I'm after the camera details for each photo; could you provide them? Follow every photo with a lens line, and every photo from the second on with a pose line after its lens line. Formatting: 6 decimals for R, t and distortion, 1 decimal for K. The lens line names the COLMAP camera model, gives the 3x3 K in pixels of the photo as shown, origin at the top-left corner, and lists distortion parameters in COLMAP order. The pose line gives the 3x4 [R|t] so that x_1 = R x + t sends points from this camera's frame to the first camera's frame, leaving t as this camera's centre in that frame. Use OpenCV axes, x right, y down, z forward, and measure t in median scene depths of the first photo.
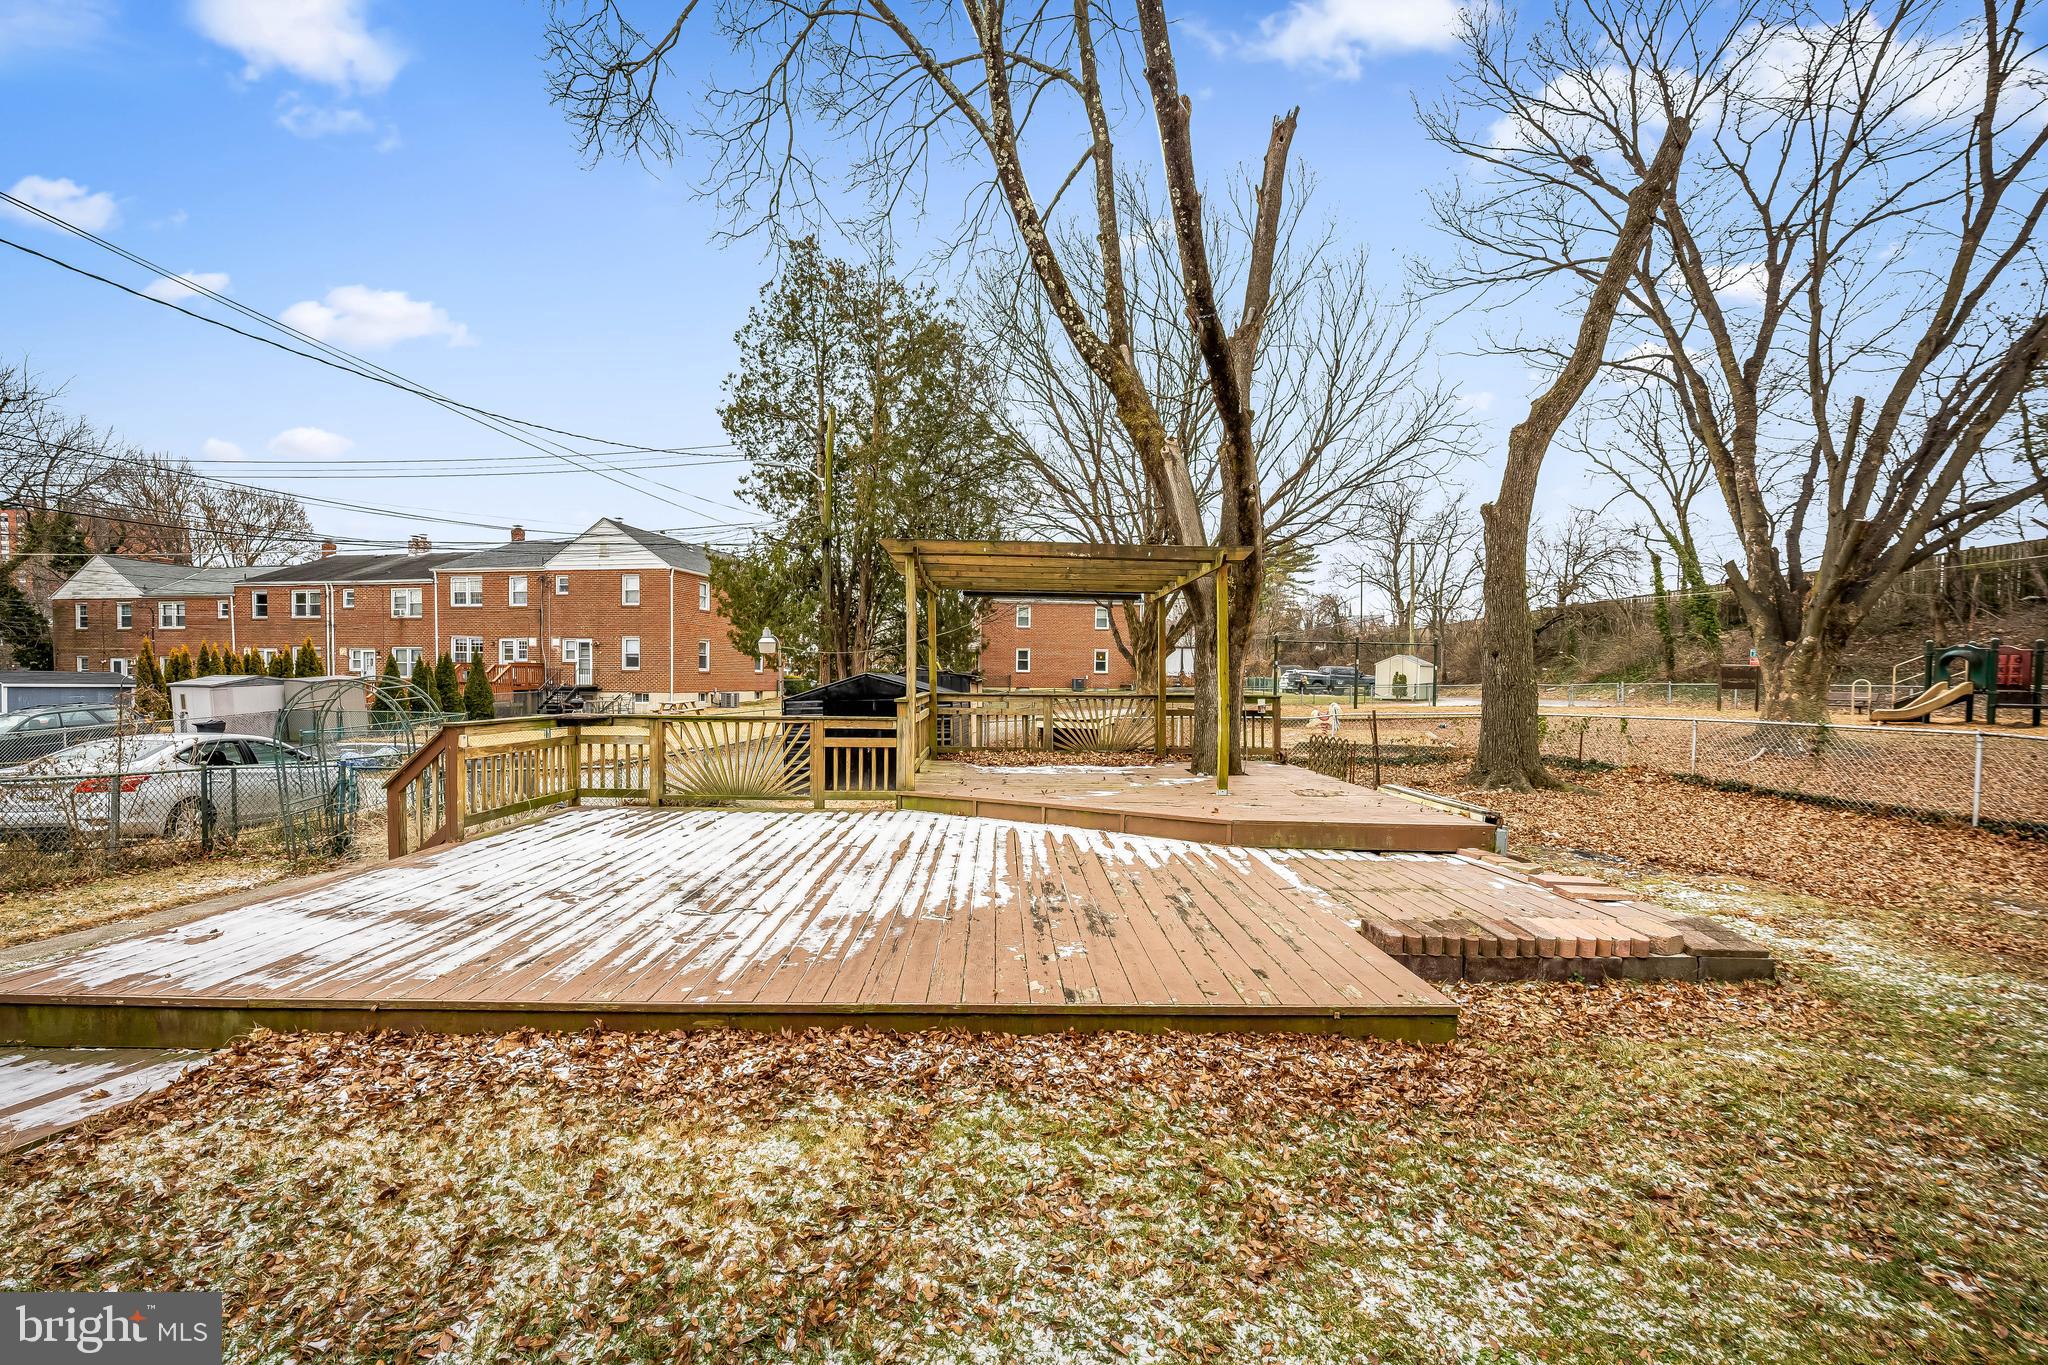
lens RADIAL K [[818.7, 0, 1020.5], [0, 818.7, 689.2], [0, 0, 1]] dist [-0.003431, -0.000173]
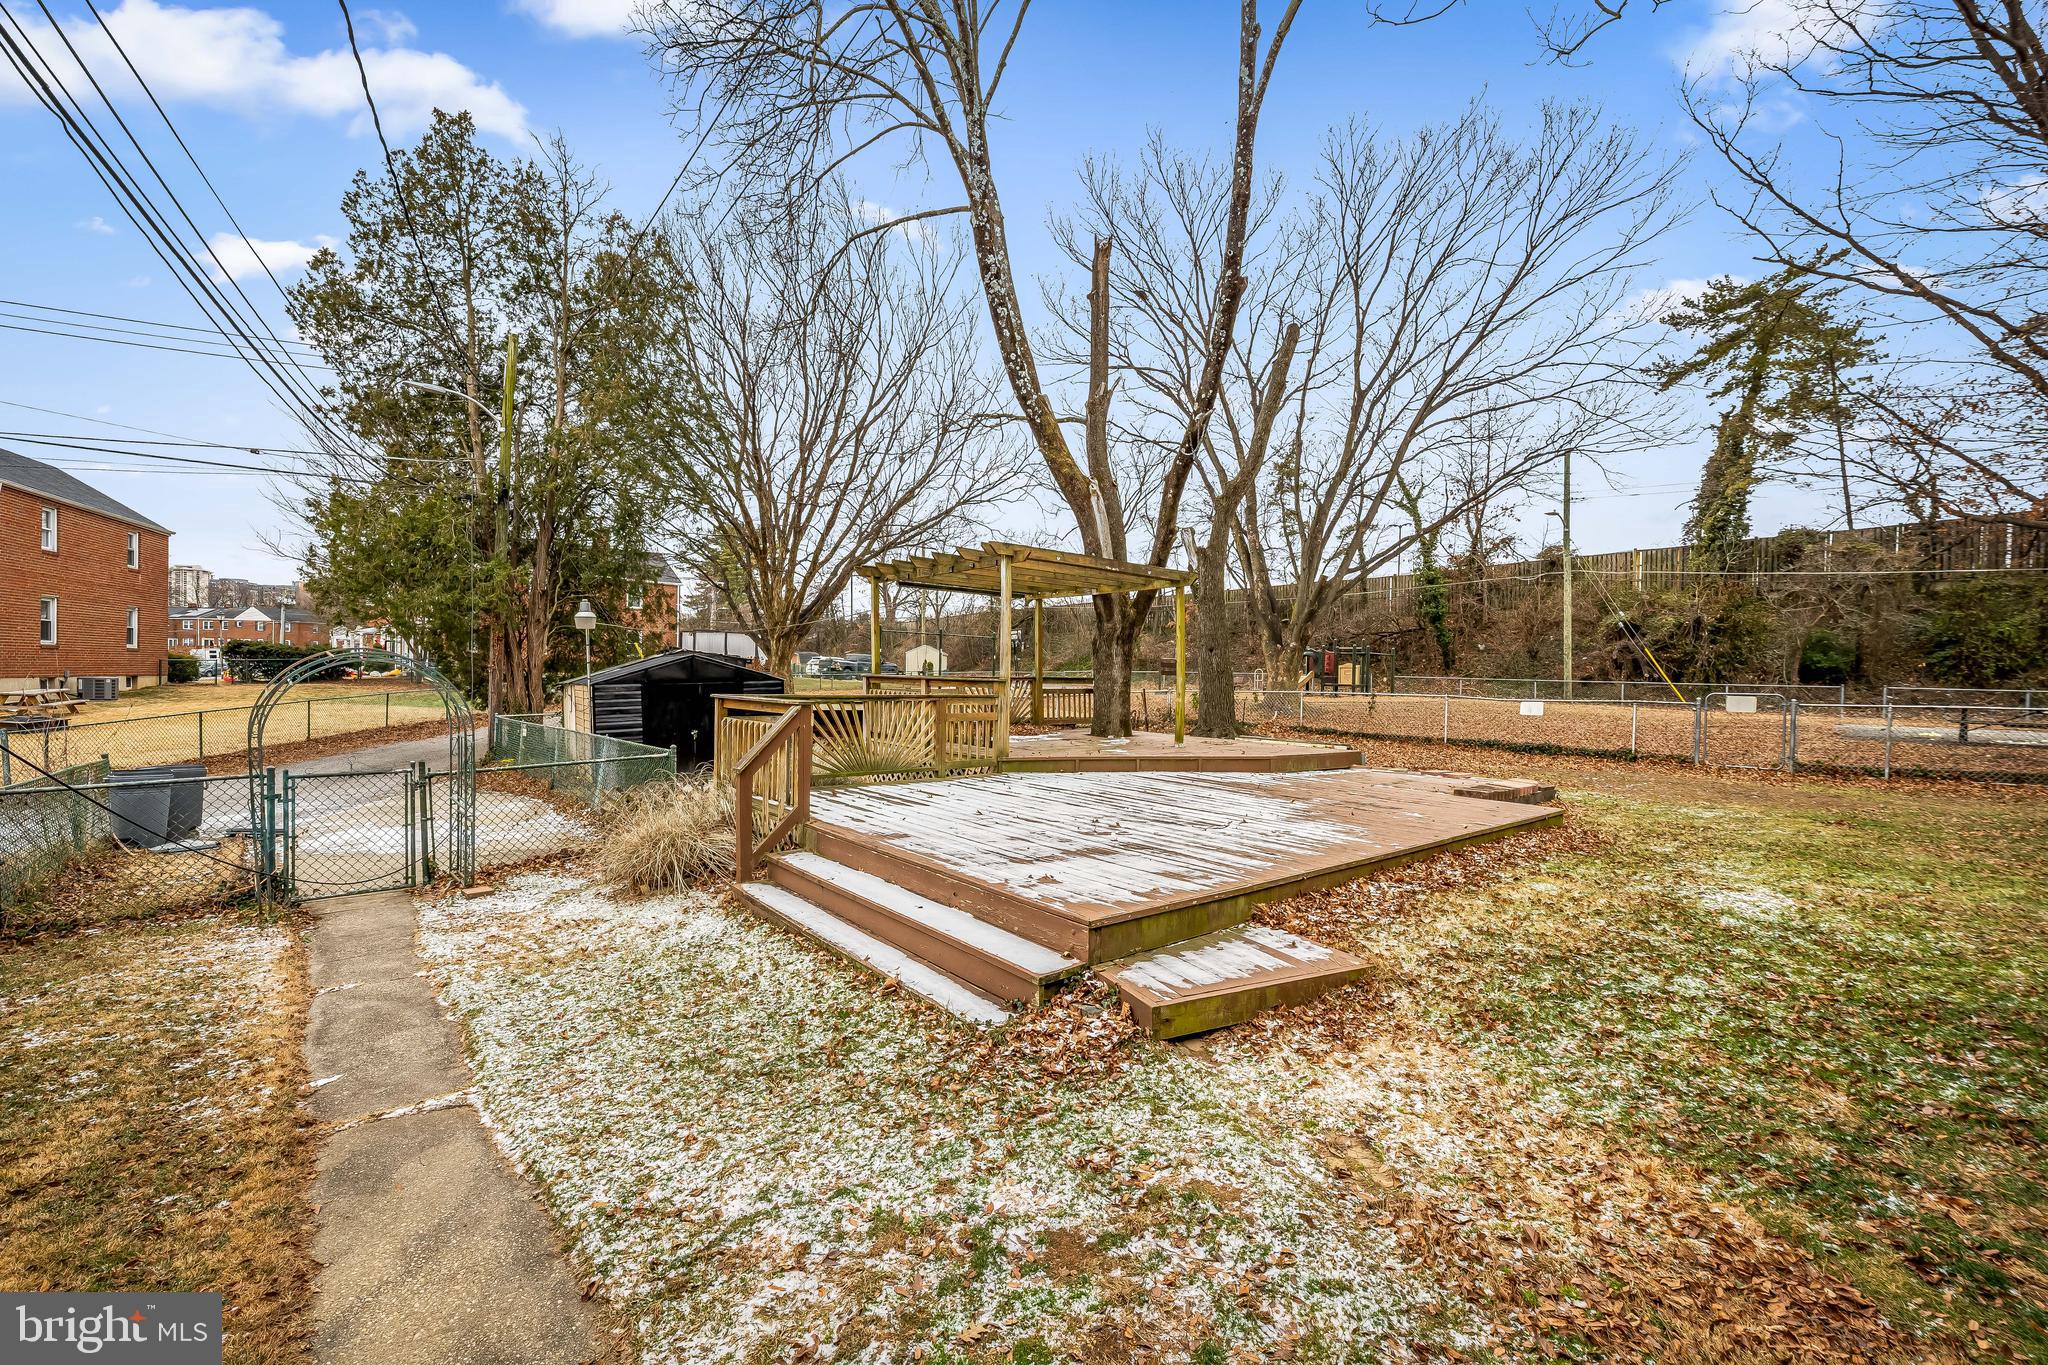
lens RADIAL K [[828.2, 0, 1022.4], [0, 828.2, 668.1], [0, 0, 1]] dist [-0.002586, -0.000167]
pose [[0.789520, 0.006885, 0.613687, -0.466553], [-0.001816, 0.999959, -0.008882, 0.002974], [-0.613723, 0.005898, 0.789500, 0.022706]]
